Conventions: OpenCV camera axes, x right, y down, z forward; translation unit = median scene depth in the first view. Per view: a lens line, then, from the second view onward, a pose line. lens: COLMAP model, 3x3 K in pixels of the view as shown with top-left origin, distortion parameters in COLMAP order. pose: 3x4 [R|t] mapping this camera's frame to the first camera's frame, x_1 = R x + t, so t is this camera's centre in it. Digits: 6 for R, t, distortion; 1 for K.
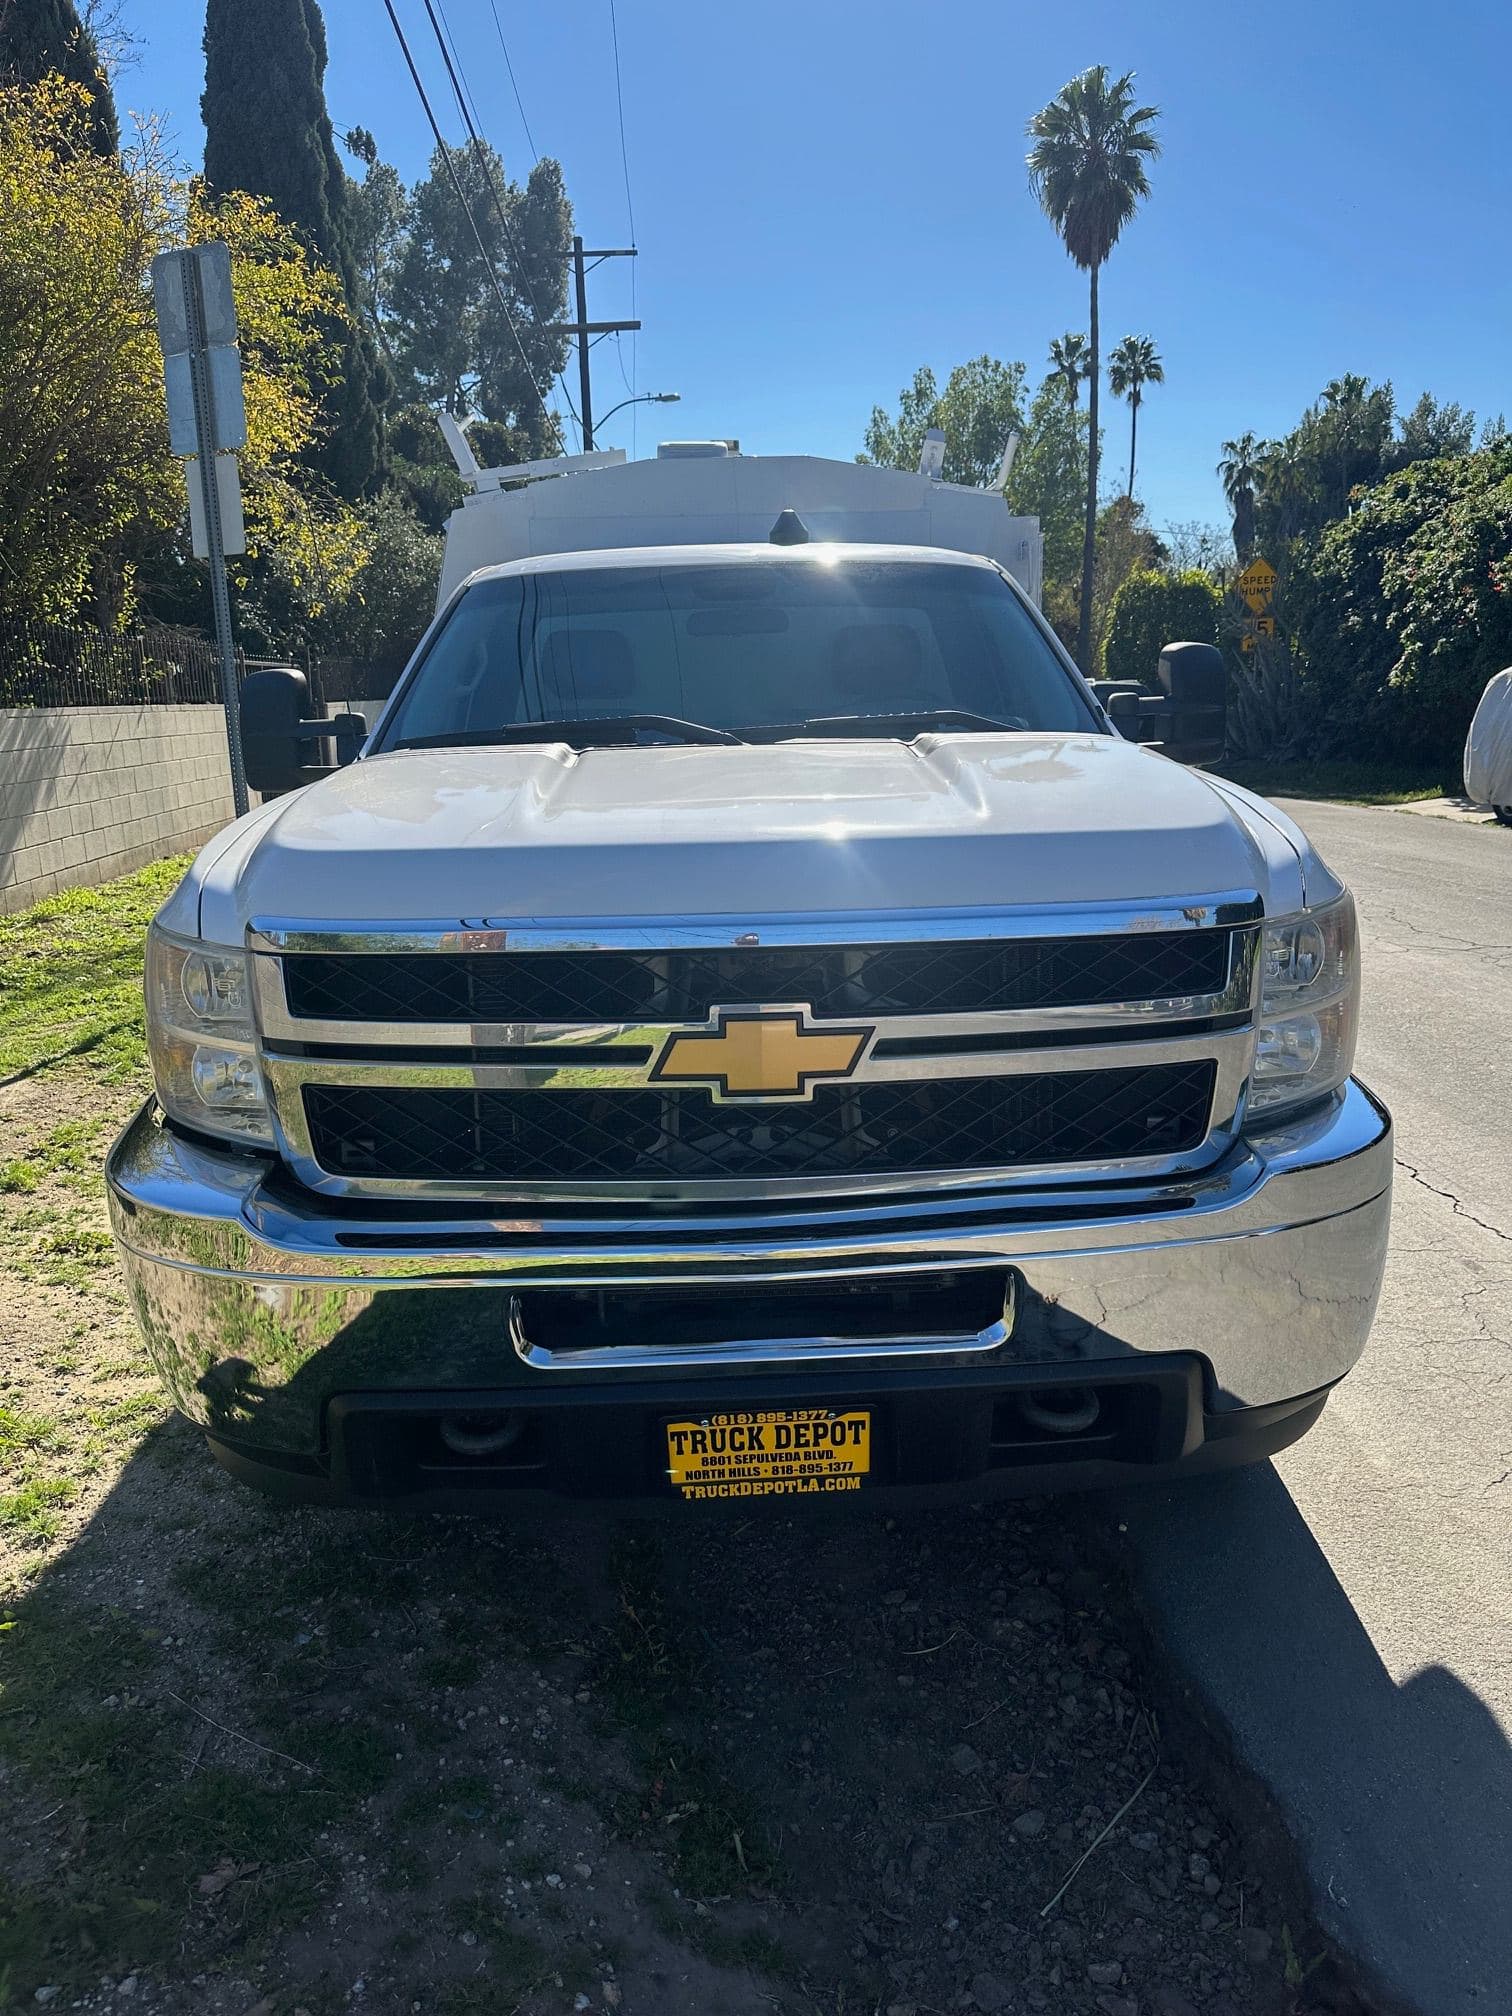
lens RADIAL K [[1437.6, 0, 754.9], [0, 1437.6, 1011.6], [0, 0, 1]] dist [0.010188, -0.021095]
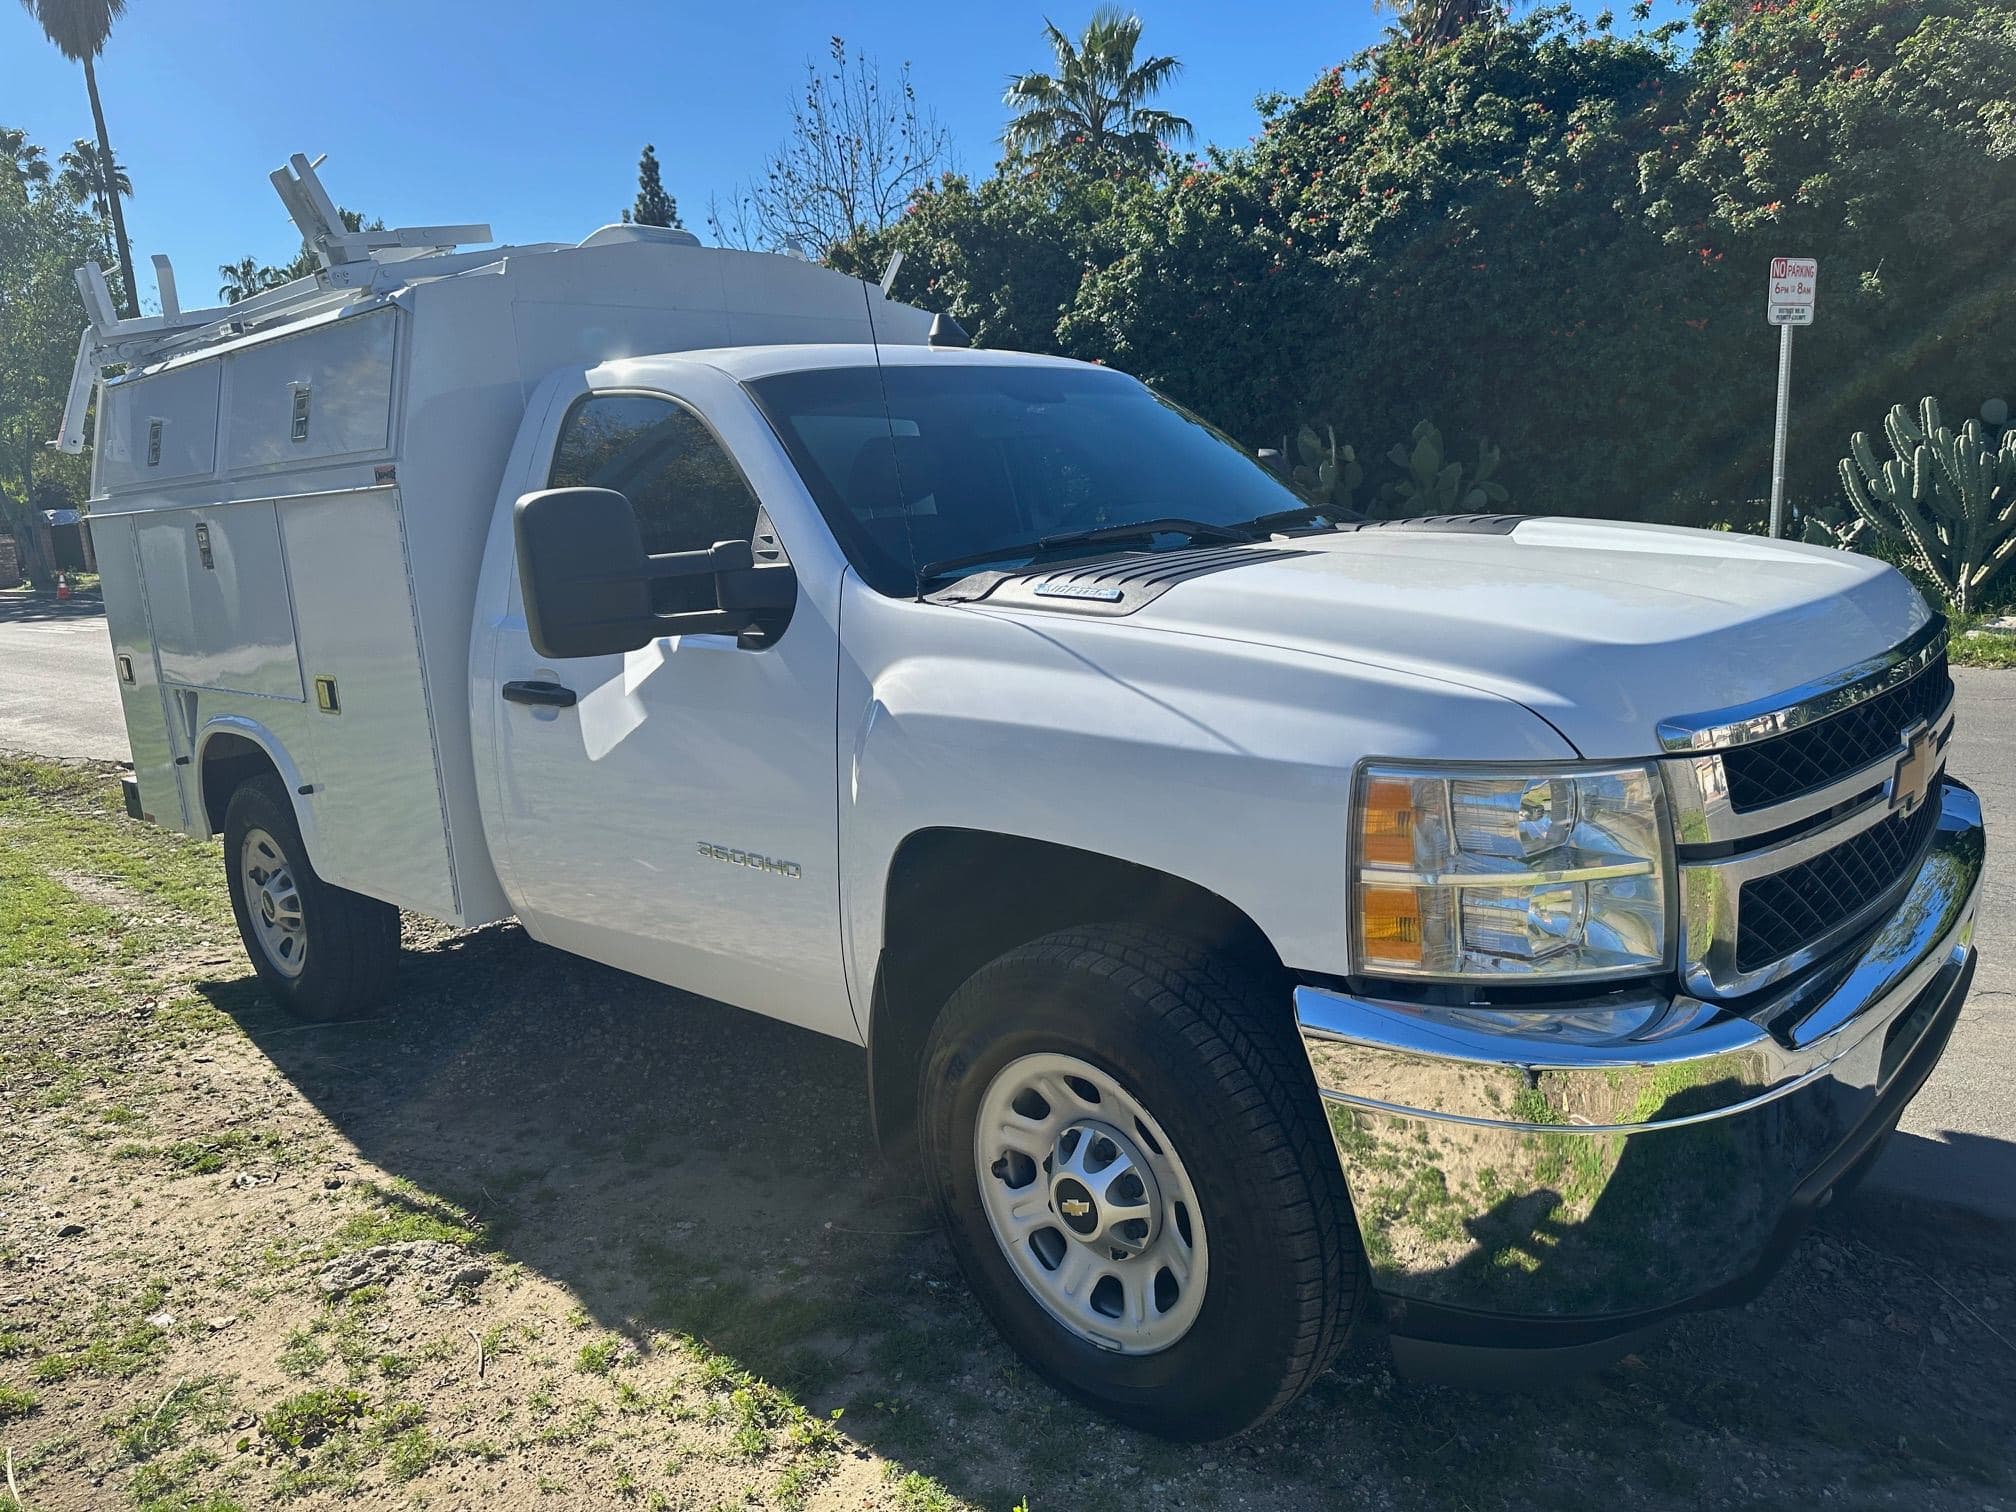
lens RADIAL K [[1437.6, 0, 1005.8], [0, 1437.6, 772.3], [0, 0, 1]] dist [0.010188, -0.021095]
pose [[0.697261, -0.160208, 0.698685, -0.053044], [0.192930, 0.980680, 0.032332, -0.005948], [-0.690366, 0.112254, 0.714699, 0.026390]]
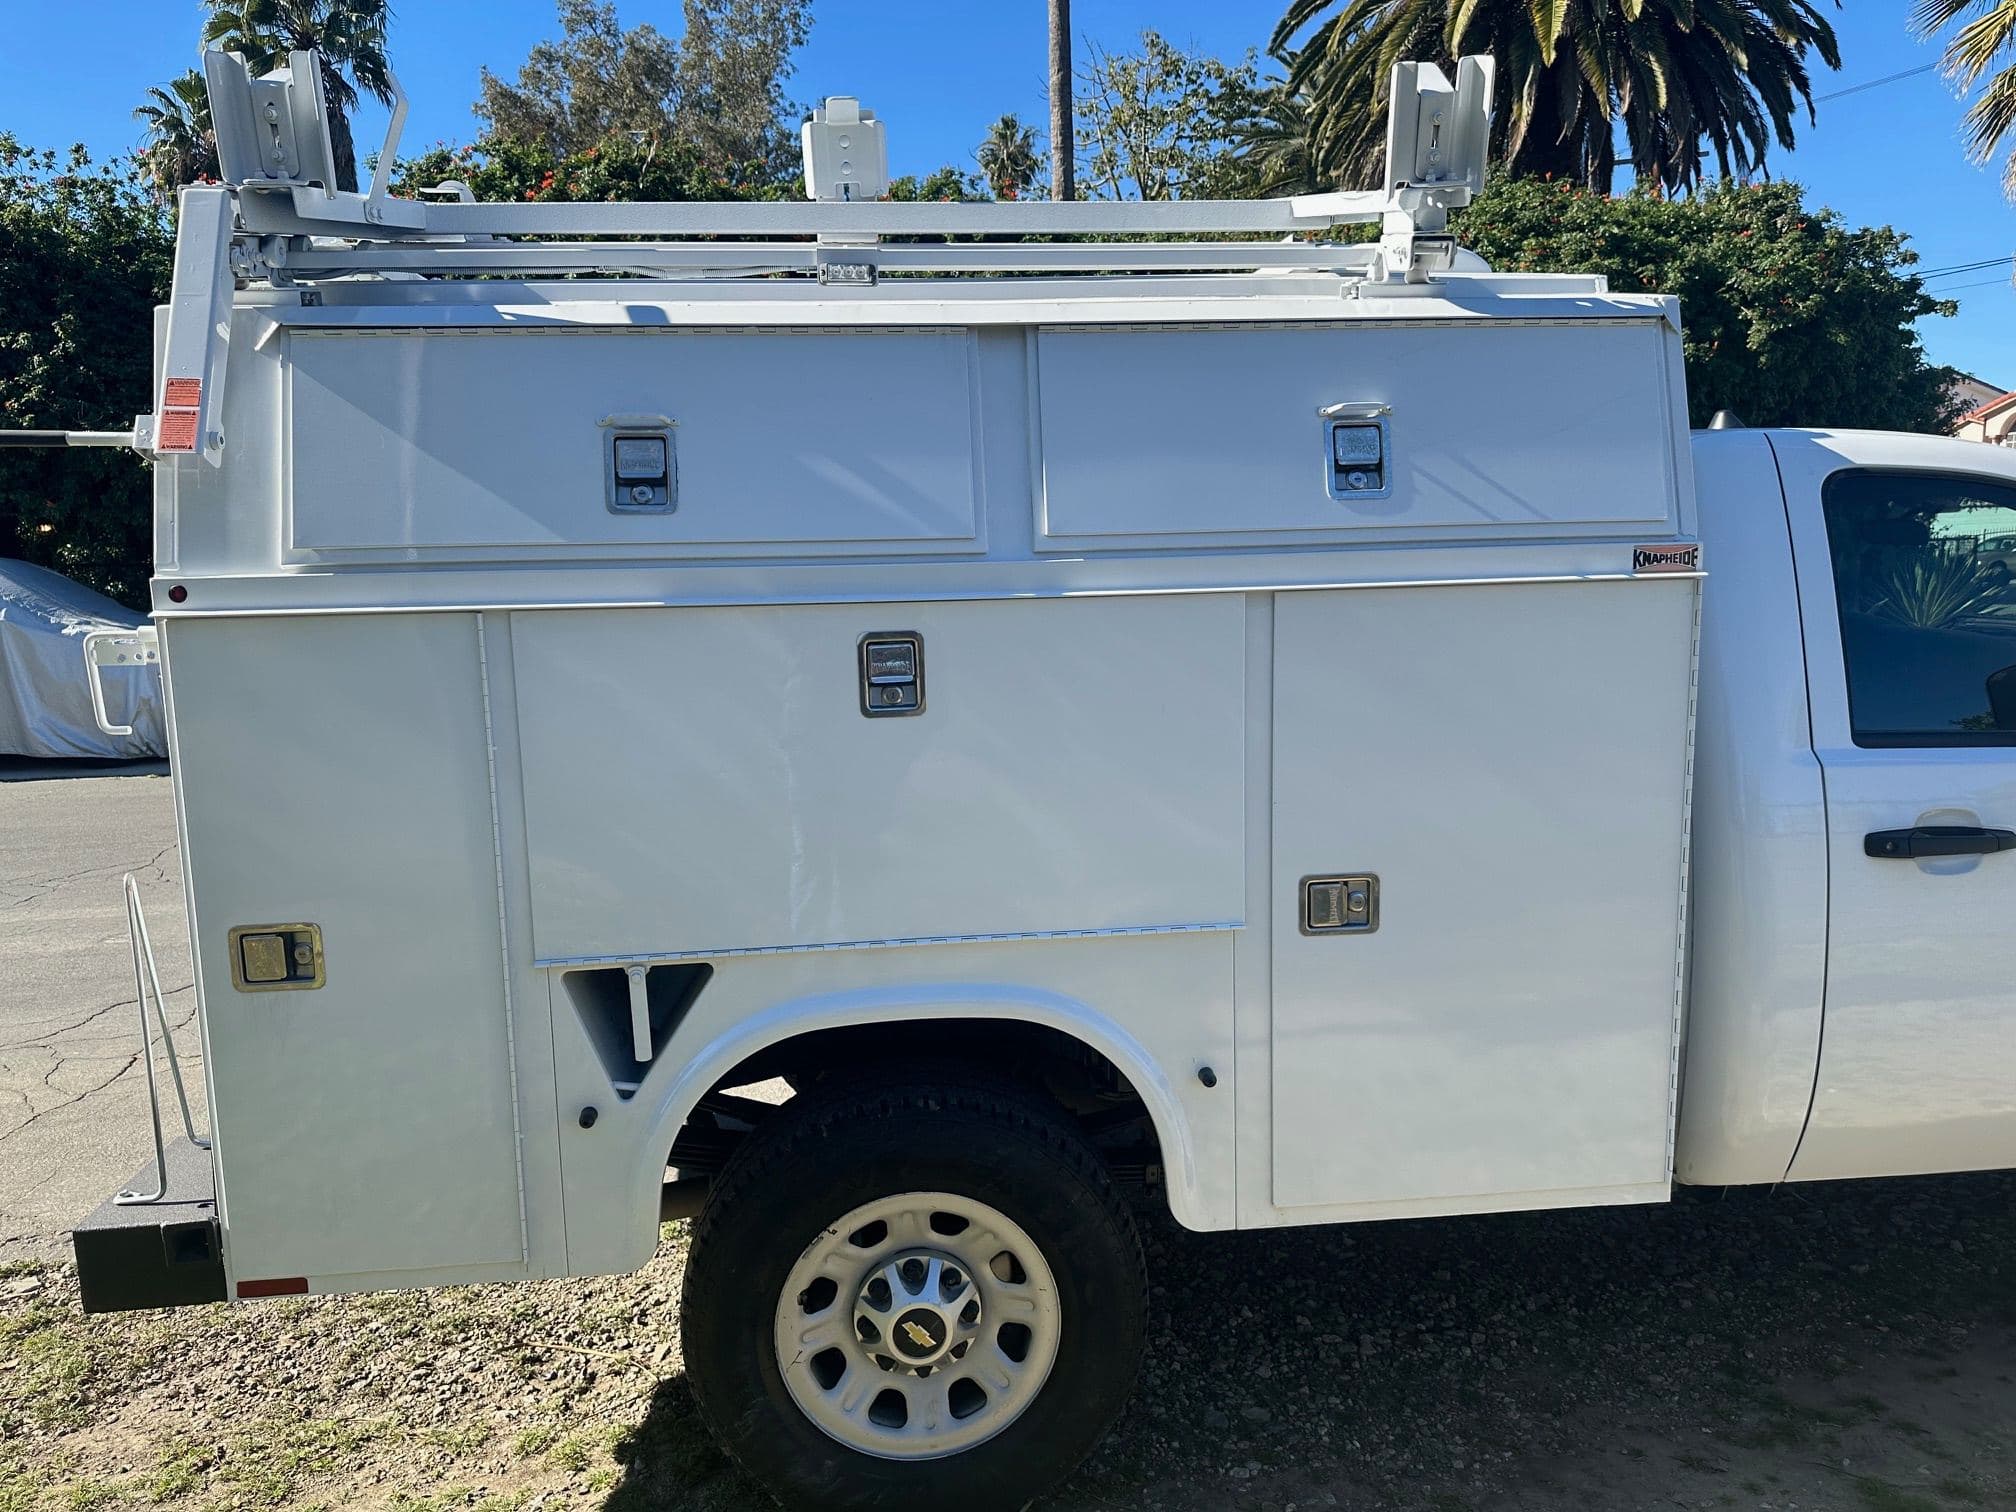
lens RADIAL K [[1437.6, 0, 1001.3], [0, 1437.6, 743.9], [0, 0, 1]] dist [0.010188, -0.021095]
pose [[-0.071651, -0.115588, 0.990710, -0.070042], [0.229726, 0.964647, 0.129162, -0.029552], [-0.970614, 0.236846, -0.042564, 0.122862]]
